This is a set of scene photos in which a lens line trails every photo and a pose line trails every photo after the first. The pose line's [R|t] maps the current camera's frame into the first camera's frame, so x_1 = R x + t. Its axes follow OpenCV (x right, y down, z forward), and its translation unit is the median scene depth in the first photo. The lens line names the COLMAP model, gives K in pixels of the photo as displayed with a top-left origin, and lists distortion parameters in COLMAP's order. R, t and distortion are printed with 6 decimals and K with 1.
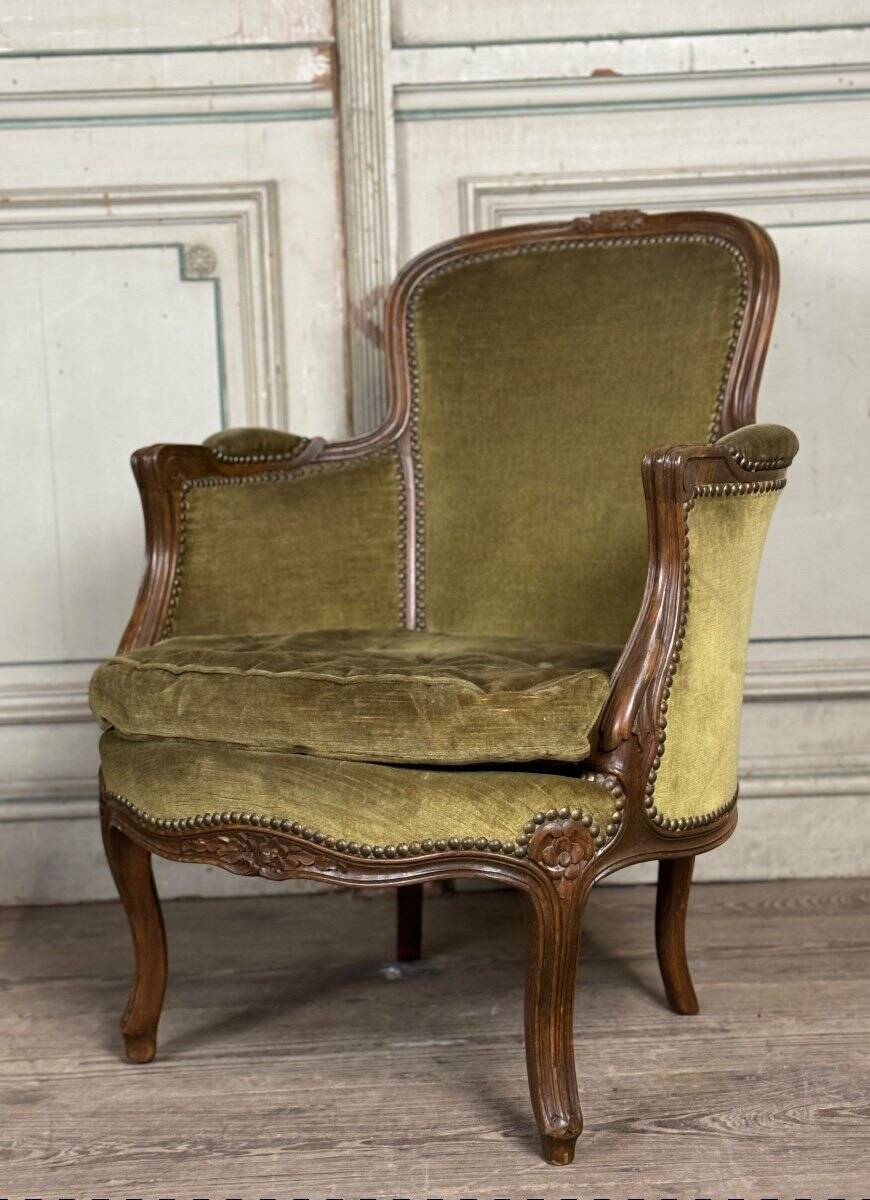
lens RADIAL K [[1870.8, 0, 402.1], [0, 1870.8, 578.5], [0, 0, 1]] dist [0.124658, 0.000000]
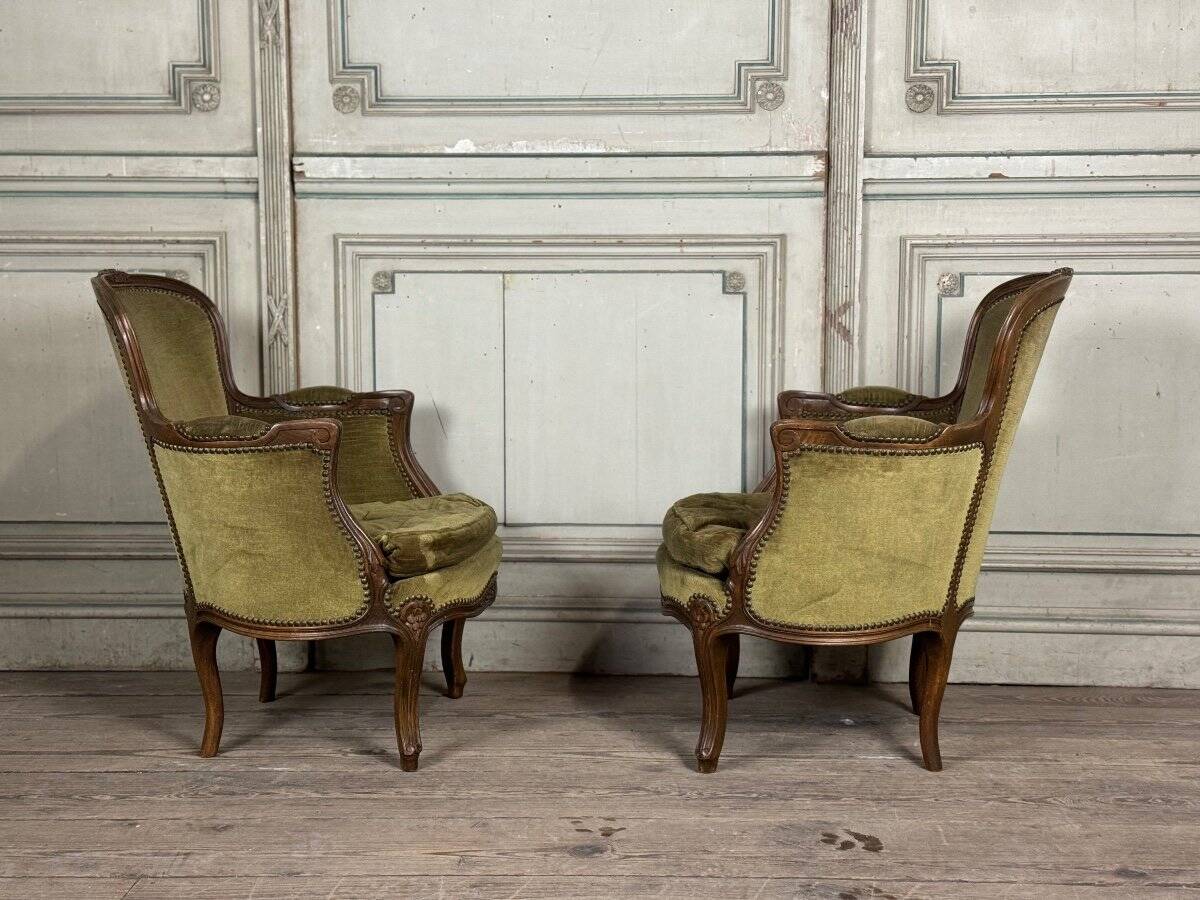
lens RADIAL K [[1655.2, 0, 606.2], [0, 1655.2, 459.4], [0, 0, 1]] dist [0.117776, 0.000000]
pose [[0.997181, 0.046090, -0.059215, -0.143145], [-0.046301, 0.998925, -0.002181, -0.009051], [0.059050, 0.004916, 0.998243, -0.484187]]
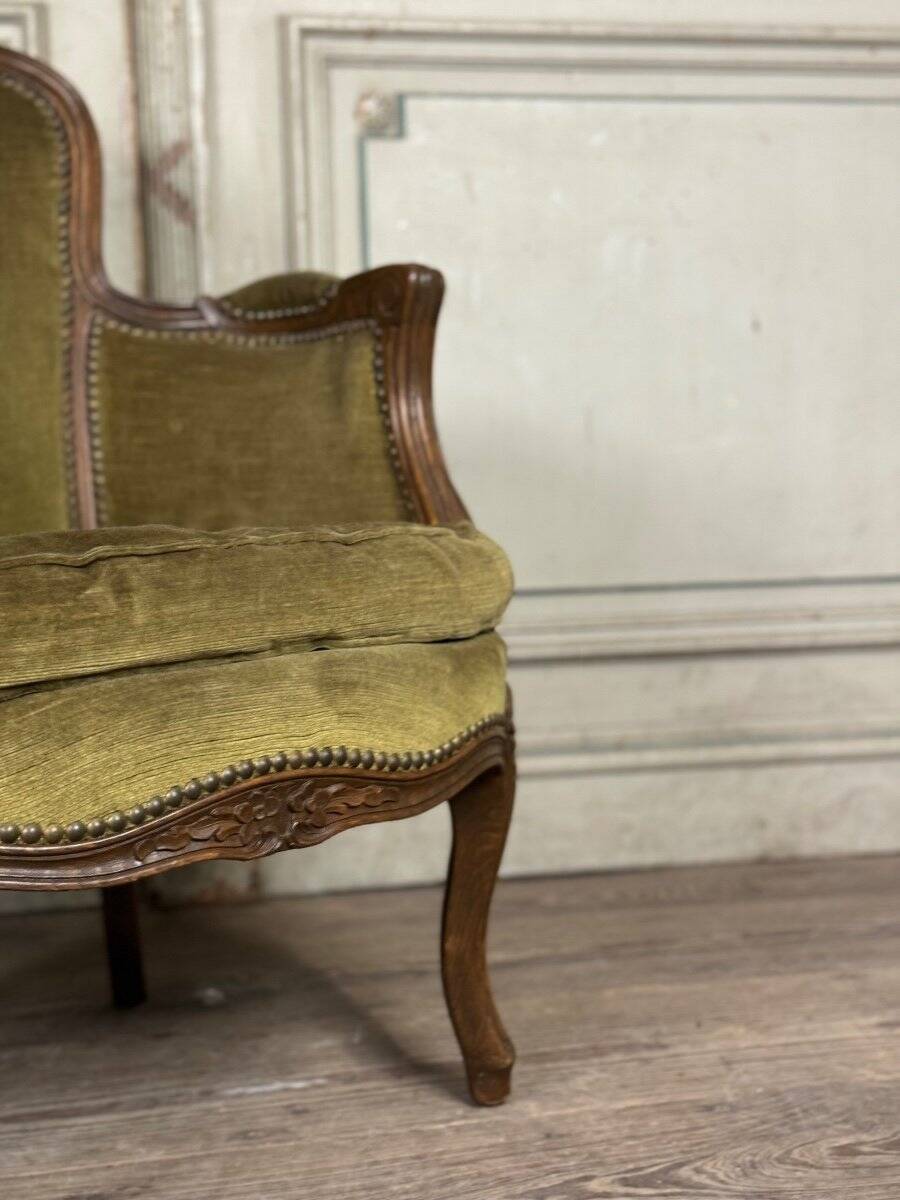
lens RADIAL K [[1655.2, 0, 460.9], [0, 1655.2, 617.1], [0, 0, 1]] dist [0.117776, 0.000000]
pose [[0.981446, -0.001264, 0.191736, -0.036029], [0.006141, 0.999673, -0.024842, 0.073852], [-0.191641, 0.025558, 0.981132, 0.313491]]
